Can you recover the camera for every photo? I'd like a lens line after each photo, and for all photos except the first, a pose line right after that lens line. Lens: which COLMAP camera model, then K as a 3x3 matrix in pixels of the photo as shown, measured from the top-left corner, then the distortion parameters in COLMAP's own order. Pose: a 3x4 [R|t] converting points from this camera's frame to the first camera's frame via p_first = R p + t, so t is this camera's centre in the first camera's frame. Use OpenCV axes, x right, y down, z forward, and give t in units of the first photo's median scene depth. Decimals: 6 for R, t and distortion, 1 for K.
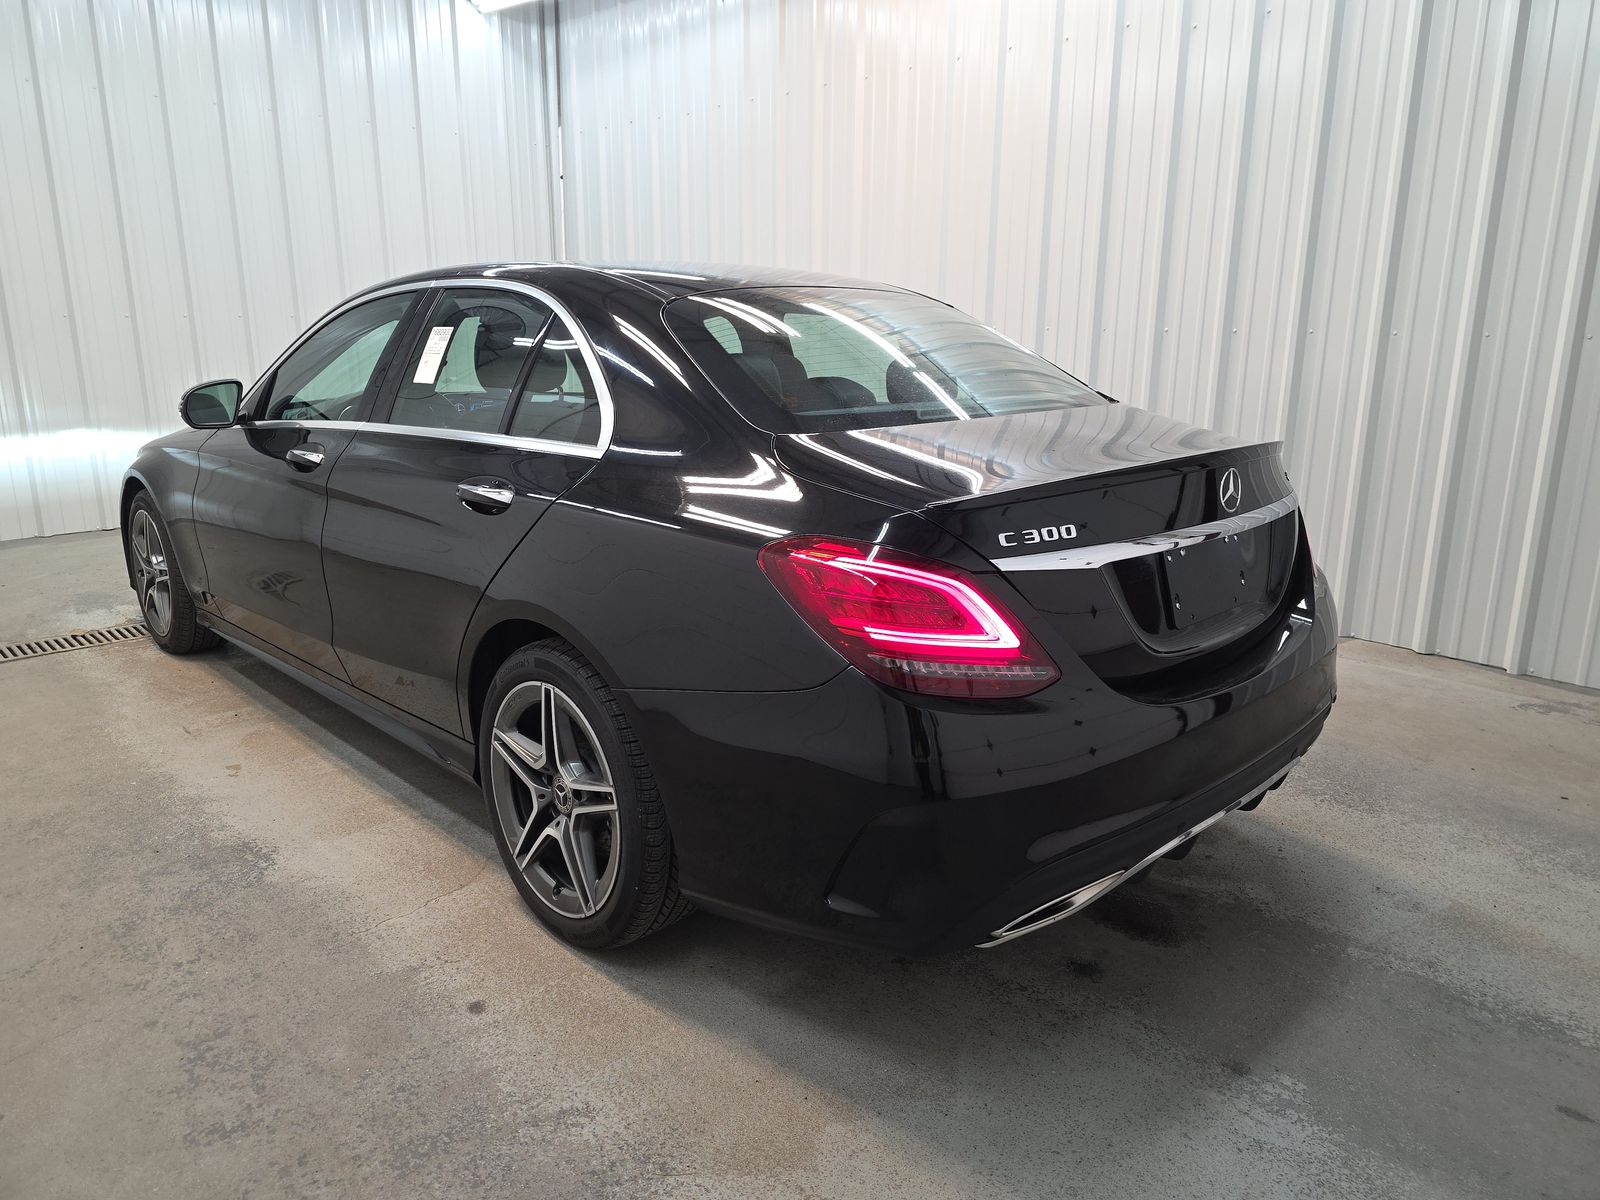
lens RADIAL K [[1059.3, 0, 797.1], [0, 1059.3, 591.8], [0, 0, 1]] dist [0.057059, -0.051647]
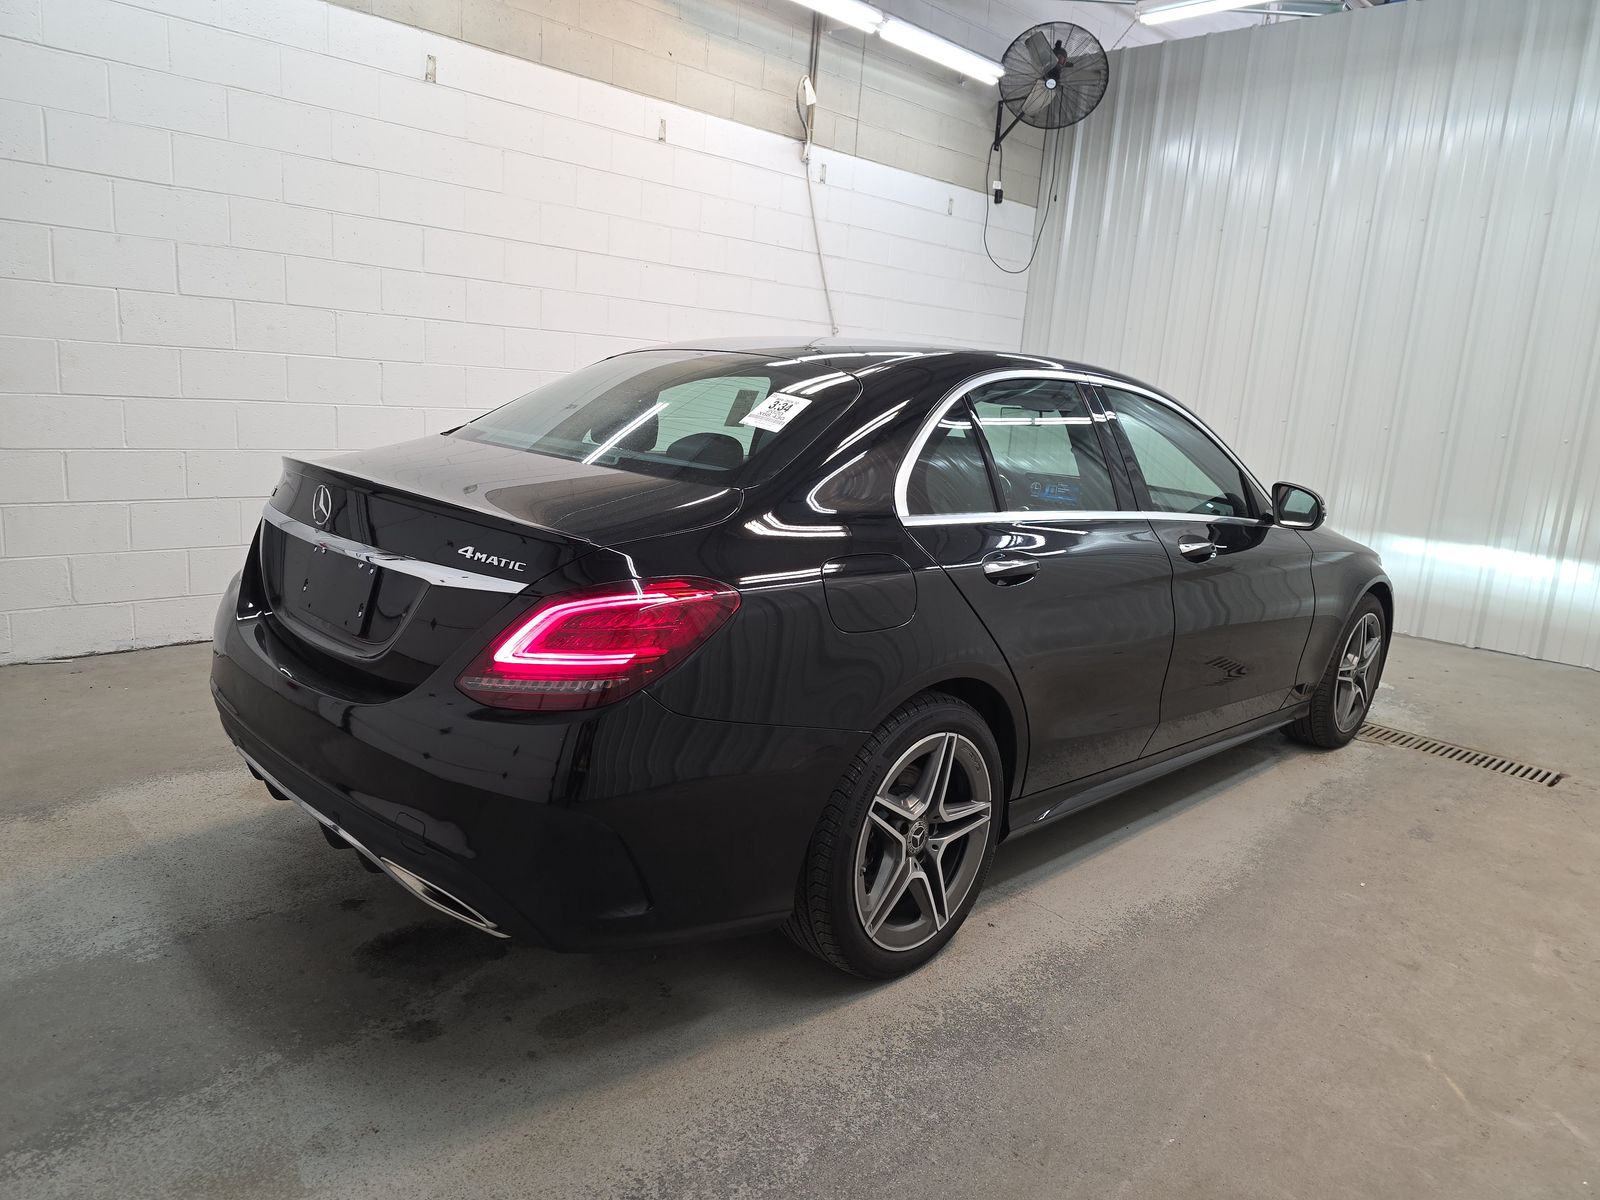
lens RADIAL K [[1059.3, 0, 774.1], [0, 1059.3, 624.2], [0, 0, 1]] dist [0.057059, -0.051647]
pose [[0.011235, 0.222769, -0.974807, 1.598764], [-0.316968, 0.925387, 0.207822, -0.378661], [0.948370, 0.306648, 0.081007, 1.482447]]
